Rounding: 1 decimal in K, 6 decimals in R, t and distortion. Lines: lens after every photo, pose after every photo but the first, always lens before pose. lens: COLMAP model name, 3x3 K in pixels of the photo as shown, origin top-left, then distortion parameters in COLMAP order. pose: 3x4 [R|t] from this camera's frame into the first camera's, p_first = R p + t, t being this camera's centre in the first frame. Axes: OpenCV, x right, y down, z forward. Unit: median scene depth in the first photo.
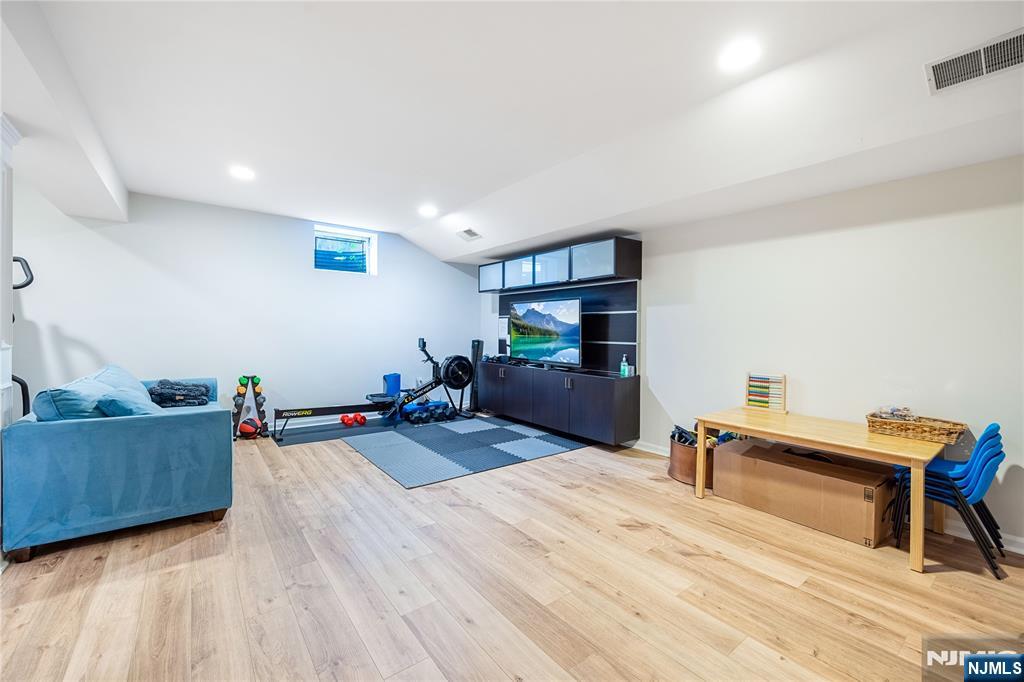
lens RADIAL K [[416.3, 0, 510.8], [0, 416.3, 340.5], [0, 0, 1]] dist [-0.002008, 0.000226]
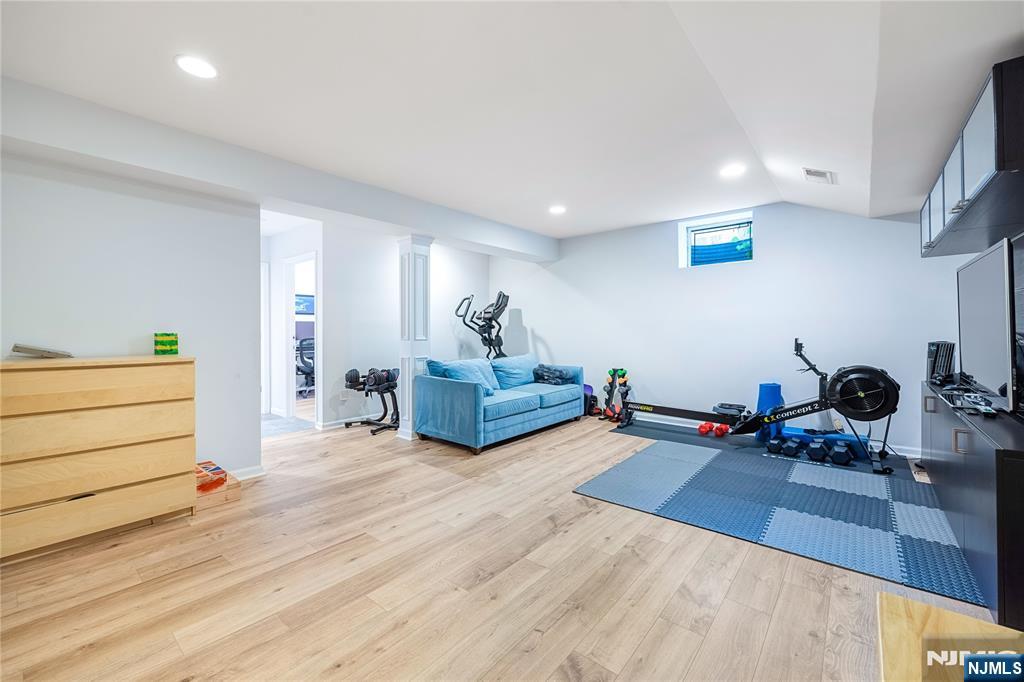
lens RADIAL K [[416.3, 0, 510.3], [0, 416.3, 332.8], [0, 0, 1]] dist [-0.002008, 0.000226]
pose [[0.212607, -0.006911, -0.977113, 0.642893], [-0.012281, 0.999877, -0.009744, -0.002056], [0.977061, 0.014071, 0.212496, 0.617927]]
